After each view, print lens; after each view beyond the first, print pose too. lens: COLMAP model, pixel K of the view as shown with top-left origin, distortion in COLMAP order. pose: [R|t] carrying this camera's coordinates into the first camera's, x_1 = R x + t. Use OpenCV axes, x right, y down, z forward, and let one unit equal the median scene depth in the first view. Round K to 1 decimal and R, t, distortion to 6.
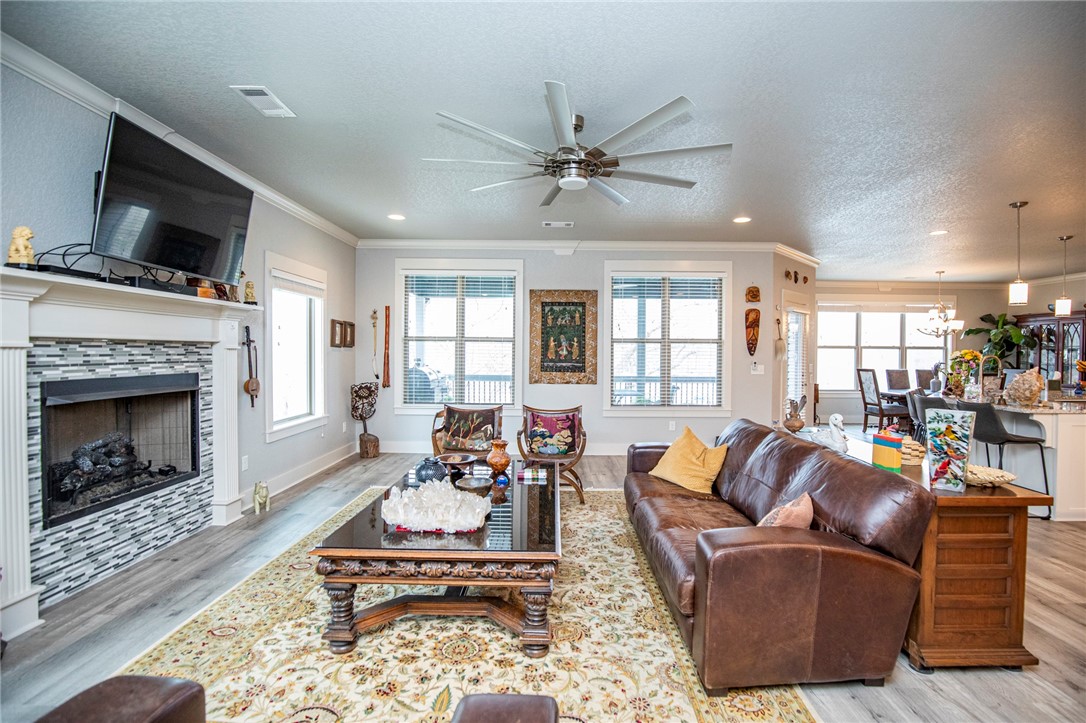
lens RADIAL K [[503.4, 0, 554.0], [0, 503.4, 359.0], [0, 0, 1]] dist [-0.030381, 0.002869]
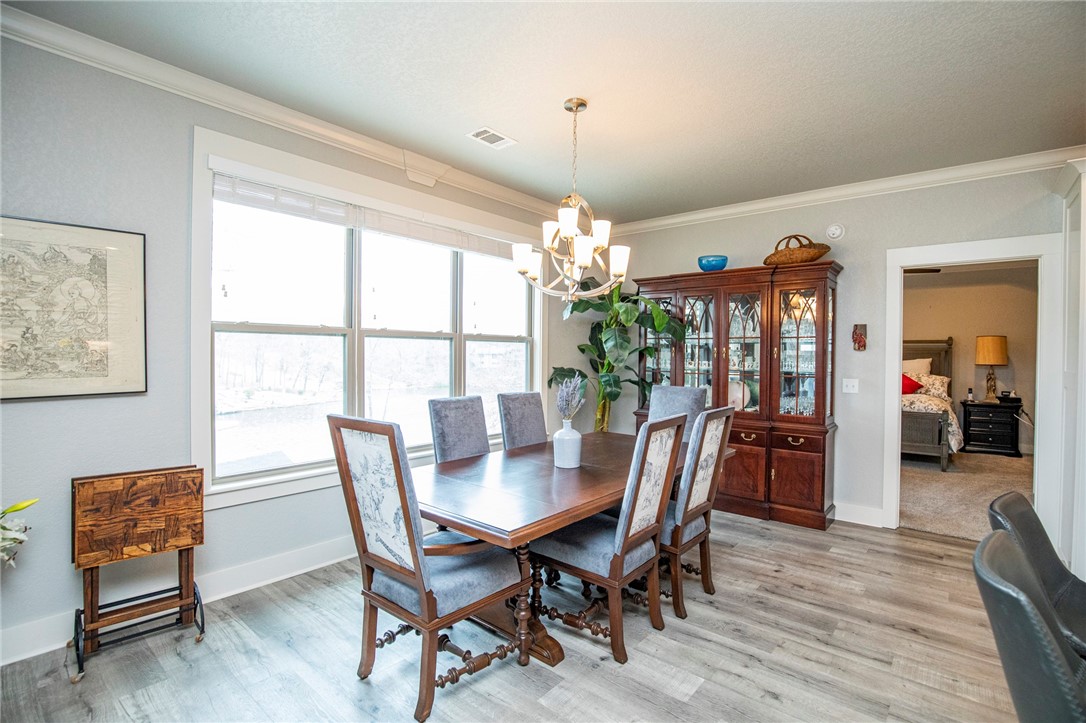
lens RADIAL K [[503.4, 0, 557.1], [0, 503.4, 361.3], [0, 0, 1]] dist [-0.030381, 0.002869]
pose [[0.631665, -0.012748, 0.775137, 0.646579], [0.005697, 0.999914, 0.011803, -0.009971], [-0.775221, -0.003040, 0.631683, 1.007627]]
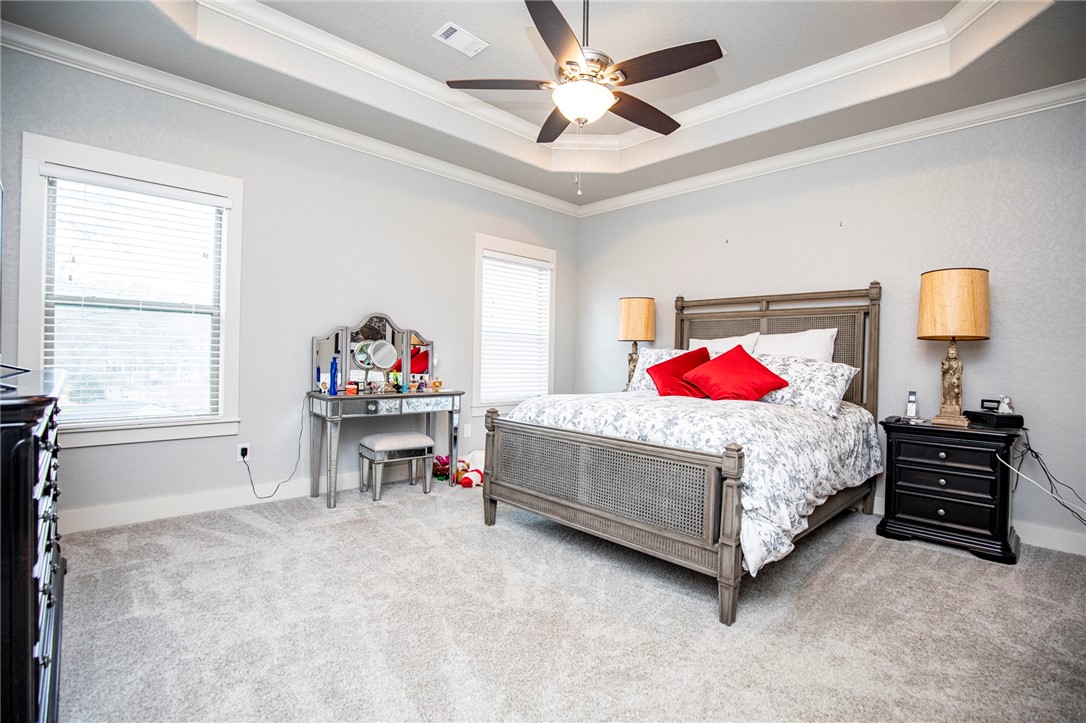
lens RADIAL K [[503.4, 0, 531.9], [0, 503.4, 356.4], [0, 0, 1]] dist [-0.030381, 0.002869]
pose [[0.737781, 0.005445, 0.675018, 1.451315], [-0.001282, 0.999977, -0.006665, 0.036503], [-0.675039, 0.004052, 0.737771, 0.880989]]
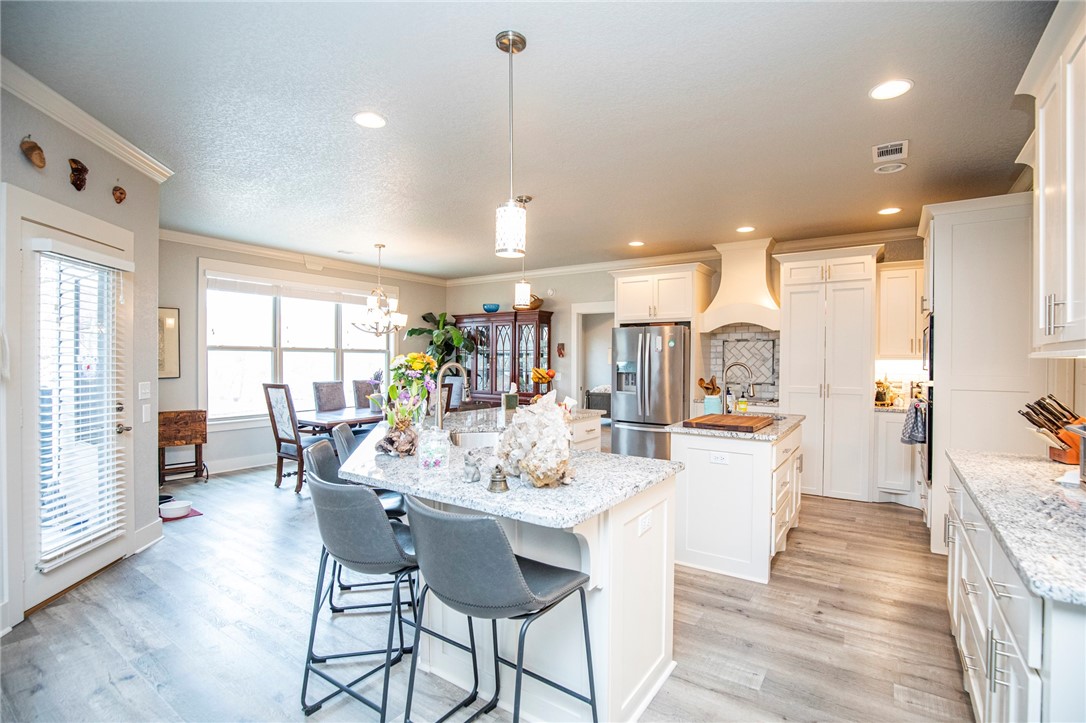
lens RADIAL K [[503.4, 0, 551.3], [0, 503.4, 364.9], [0, 0, 1]] dist [-0.030381, 0.002869]
pose [[0.559088, -0.012887, 0.829008, 0.393293], [0.009541, 0.999913, 0.009109, -0.007540], [-0.829053, 0.002817, 0.559163, 0.483059]]
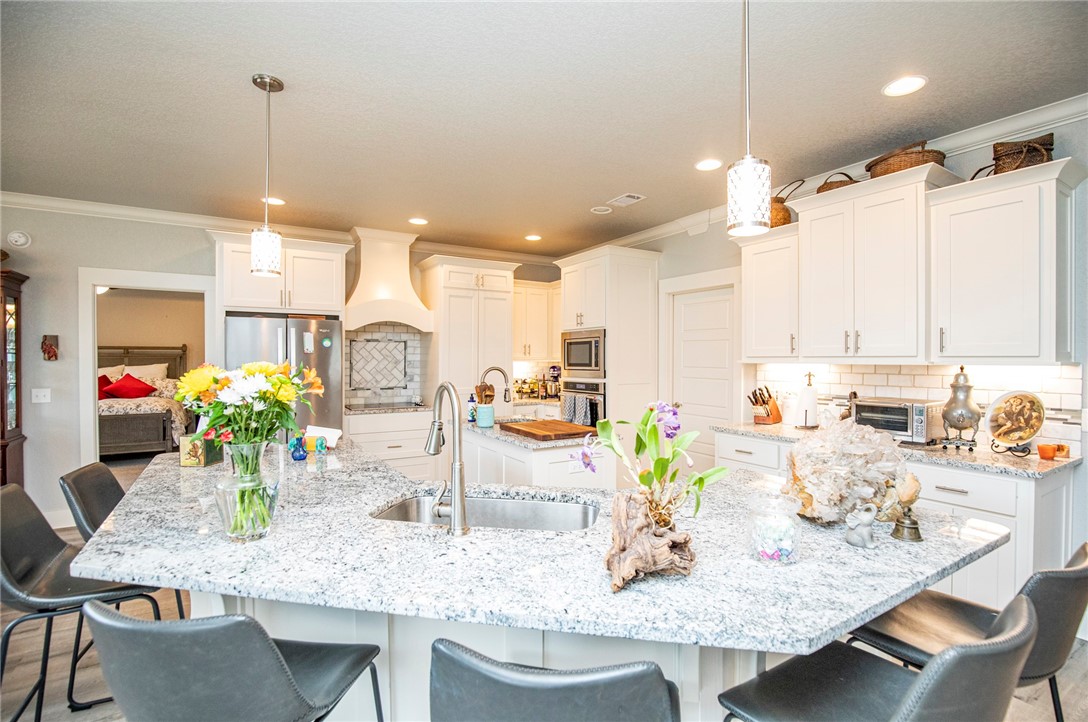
lens RADIAL K [[504.3, 0, 553.1], [0, 504.3, 366.3], [0, 0, 1]] dist [-0.030381, 0.002869]
pose [[-0.527923, -0.021111, 0.849030, 0.497416], [0.006586, 0.999559, 0.028949, -0.020415], [-0.849267, 0.020874, -0.527551, 0.893716]]
